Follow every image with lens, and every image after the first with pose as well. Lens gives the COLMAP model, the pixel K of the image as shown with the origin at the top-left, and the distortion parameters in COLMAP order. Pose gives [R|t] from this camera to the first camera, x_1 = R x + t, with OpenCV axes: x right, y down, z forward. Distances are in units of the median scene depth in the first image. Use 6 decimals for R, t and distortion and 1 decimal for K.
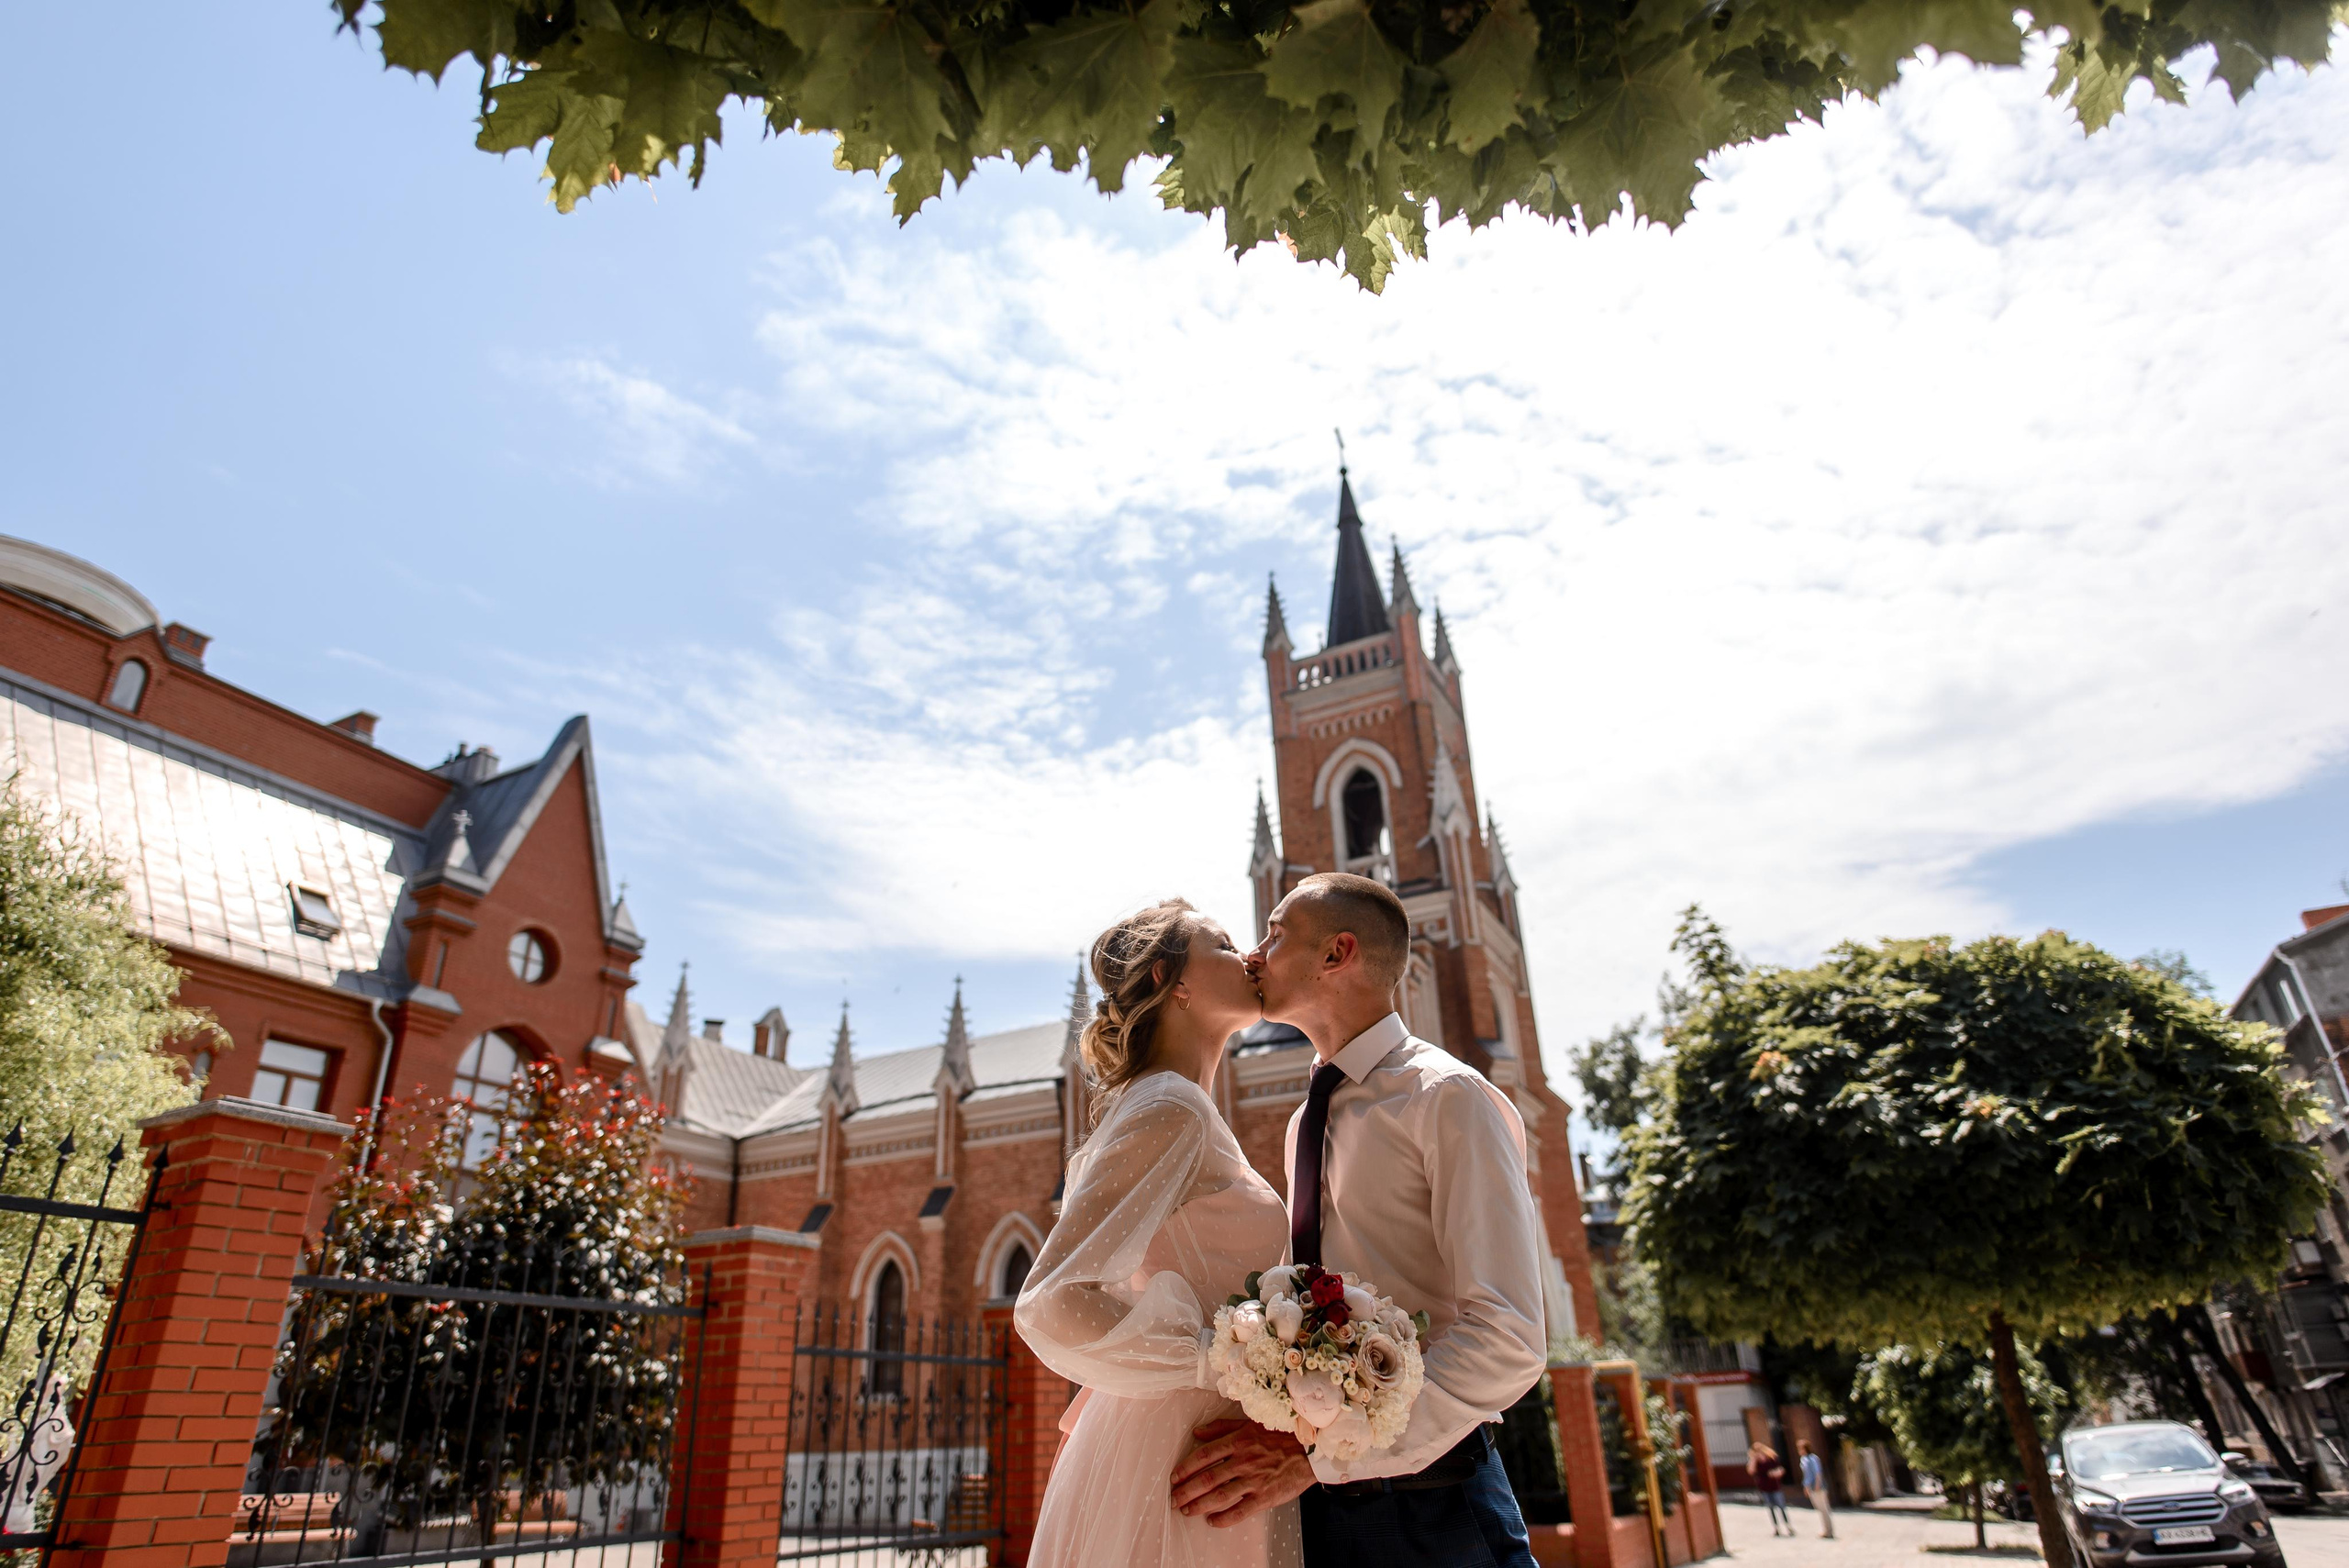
lens RADIAL K [[1346.4, 0, 1174.4], [0, 1346.4, 792.9], [0, 0, 1]] dist [-0.015628, 0.004600]
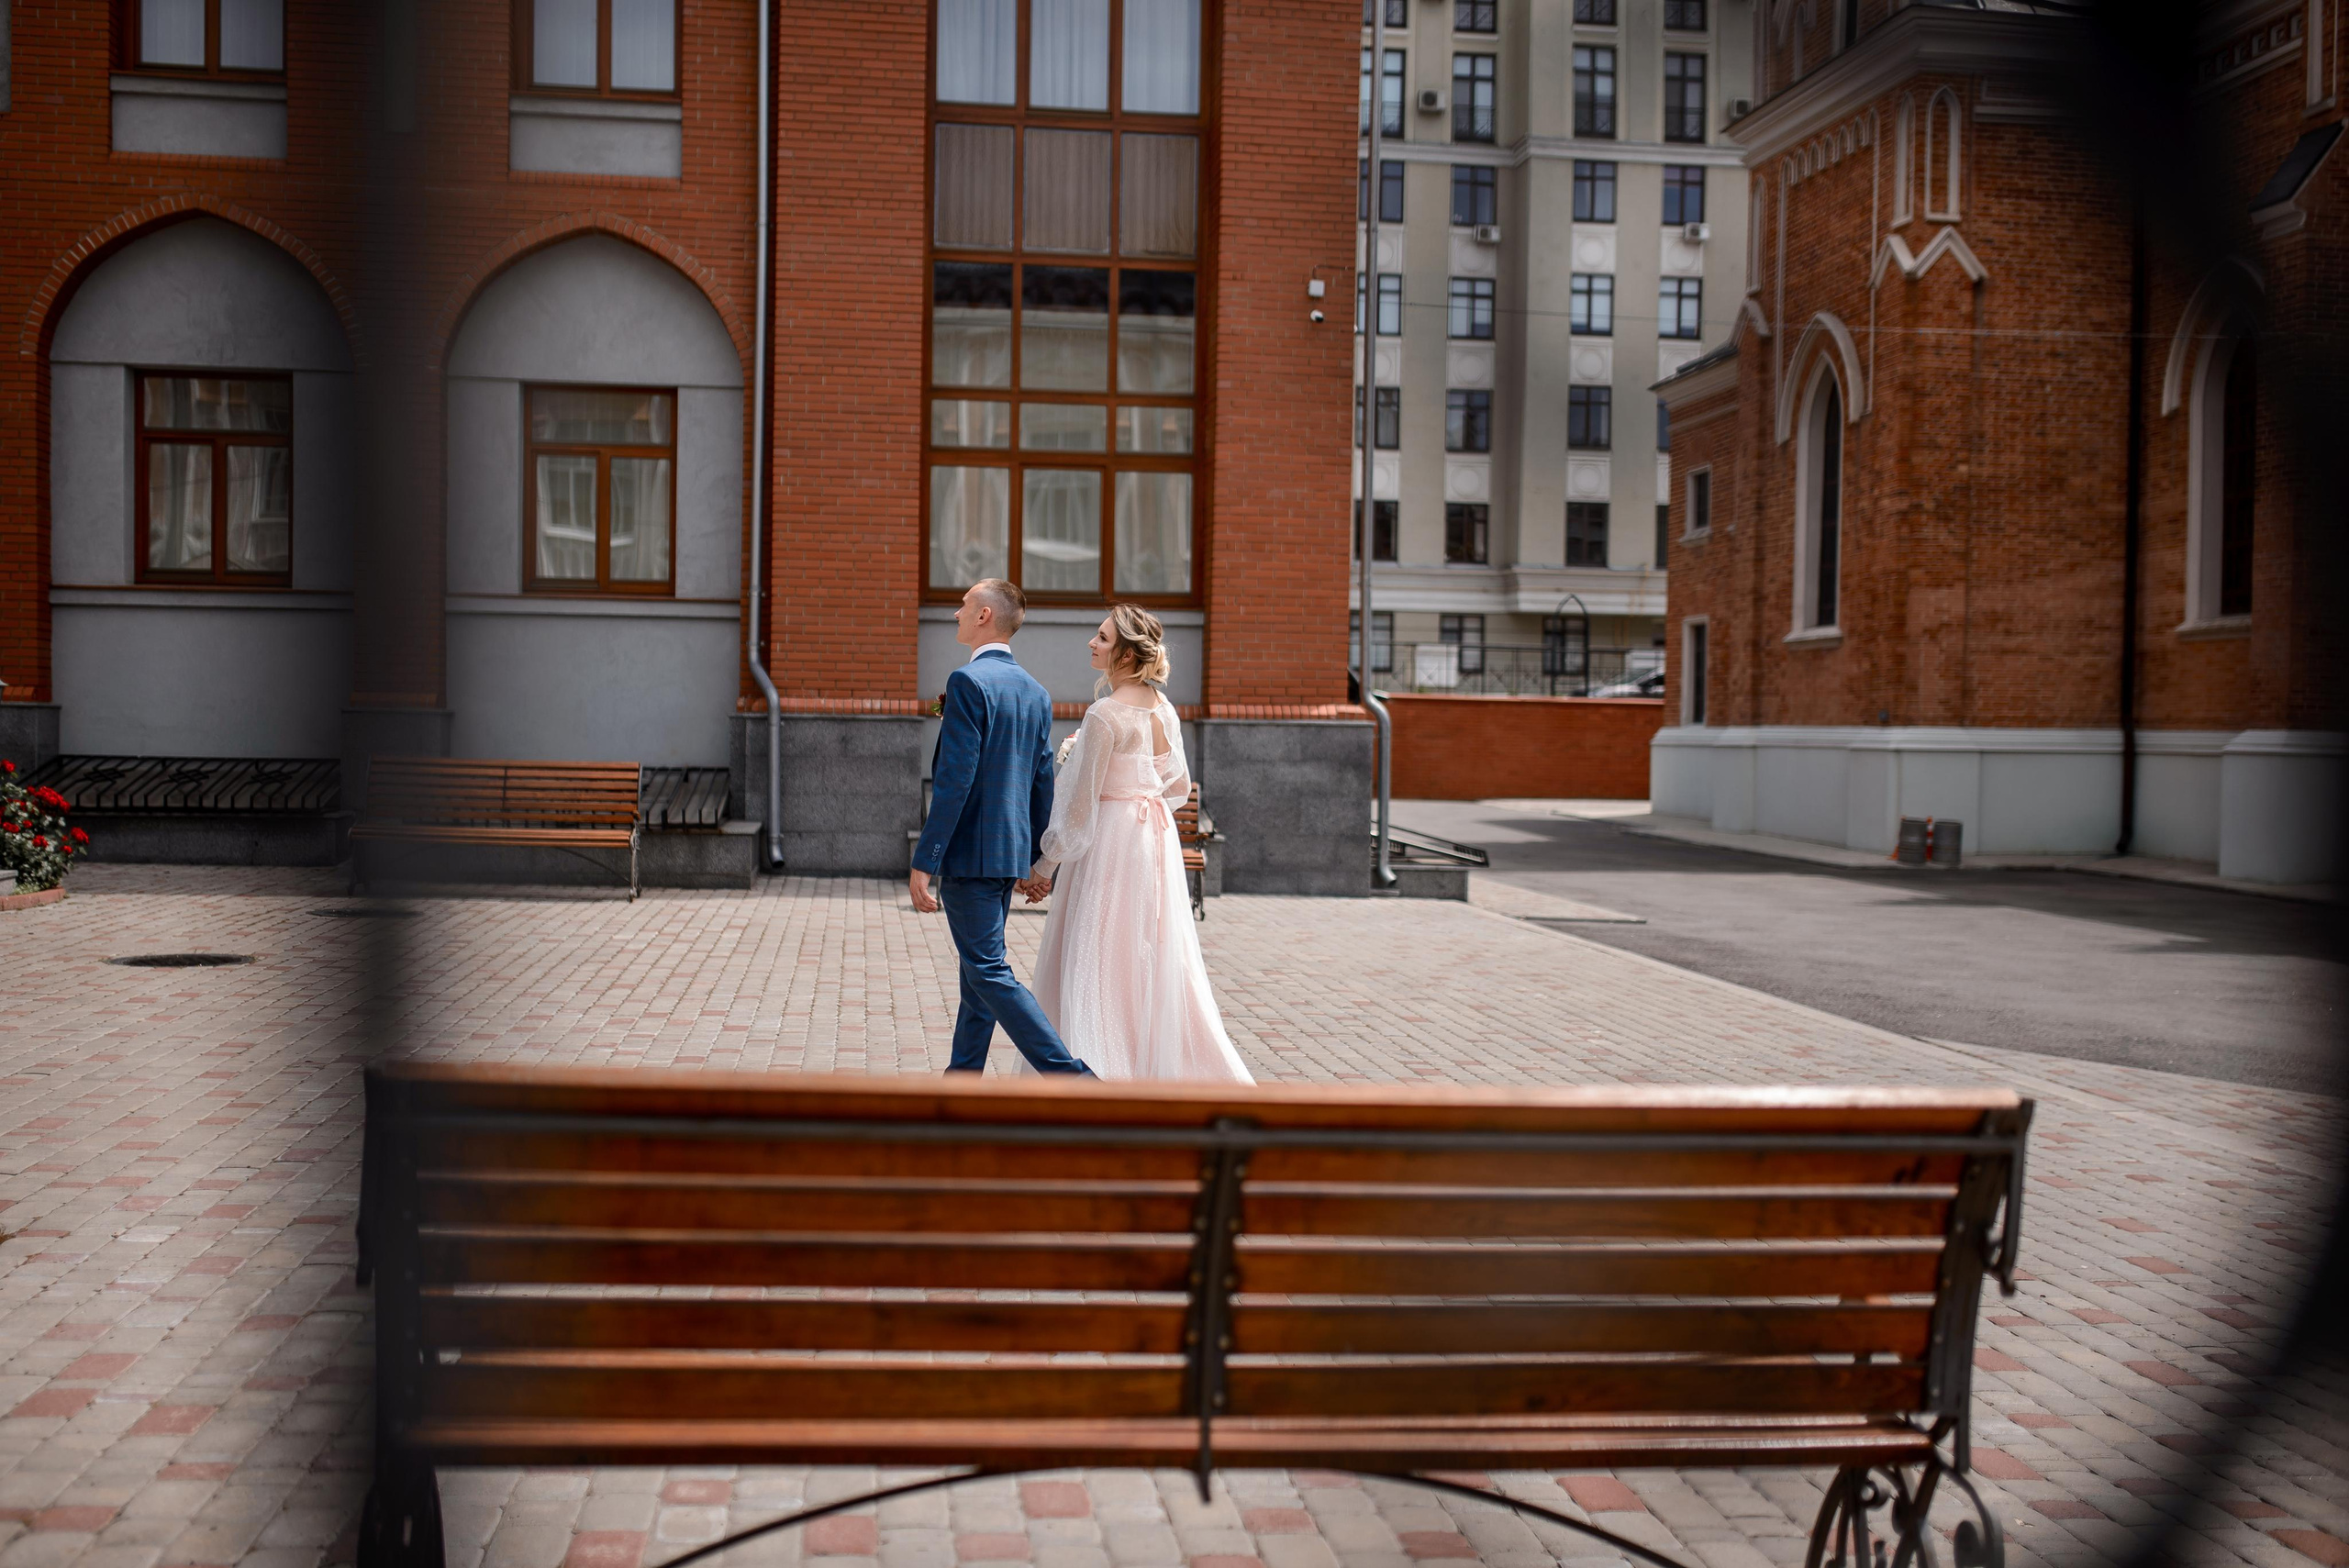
lens RADIAL K [[2226.6, 0, 1174.4], [0, 2226.6, 784.4], [0, 0, 1]] dist [0.002844, 0.010126]
pose [[0.584358, 0.062567, -0.809080, 0.095340], [0.326734, 0.894497, 0.305156, 0.250327], [0.742813, -0.442674, 0.502264, 0.525778]]
